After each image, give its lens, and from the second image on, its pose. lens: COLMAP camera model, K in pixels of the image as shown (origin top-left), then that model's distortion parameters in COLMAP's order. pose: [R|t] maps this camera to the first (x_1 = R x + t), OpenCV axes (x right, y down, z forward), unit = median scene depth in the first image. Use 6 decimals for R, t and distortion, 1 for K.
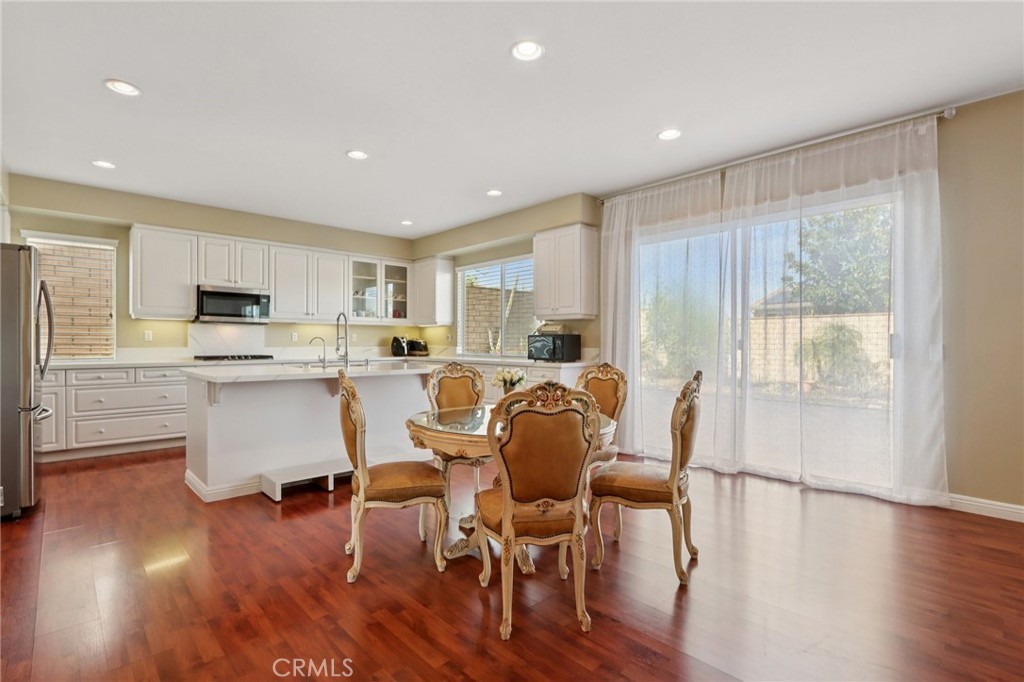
lens RADIAL K [[486.9, 0, 512.0], [0, 486.9, 341.0], [0, 0, 1]] dist [-0.004649, -0.000984]
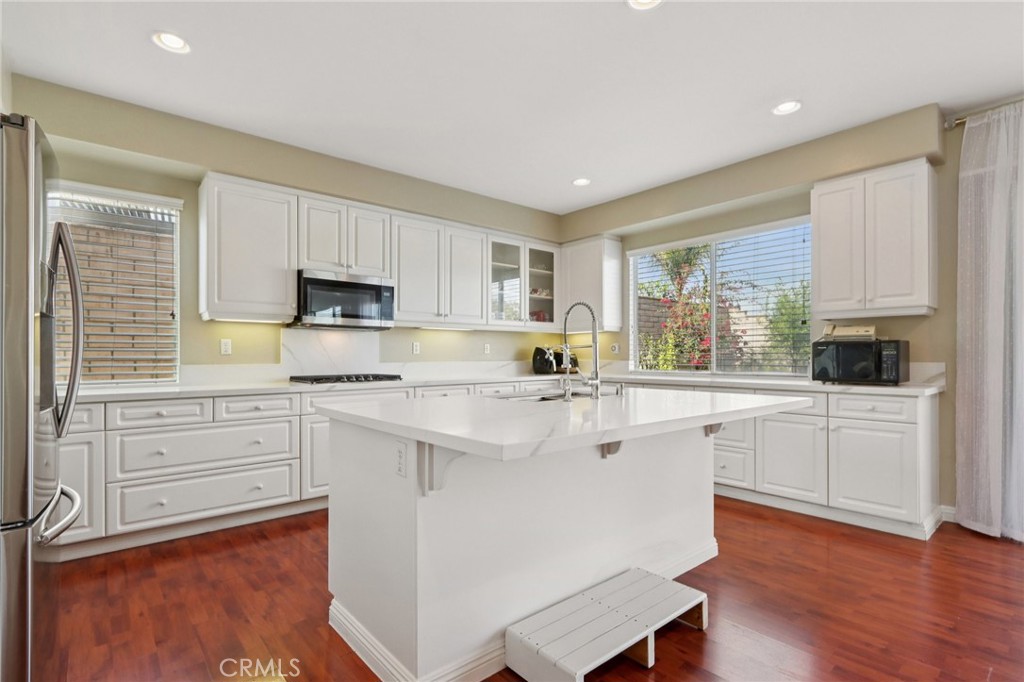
lens RADIAL K [[490.1, 0, 514.6], [0, 490.1, 350.1], [0, 0, 1]] dist [0.001105, -0.000528]
pose [[0.999078, -0.004801, -0.042659, -0.311699], [0.004450, 0.999955, -0.008325, 0.001513], [0.042697, 0.008128, 0.999055, 0.332587]]
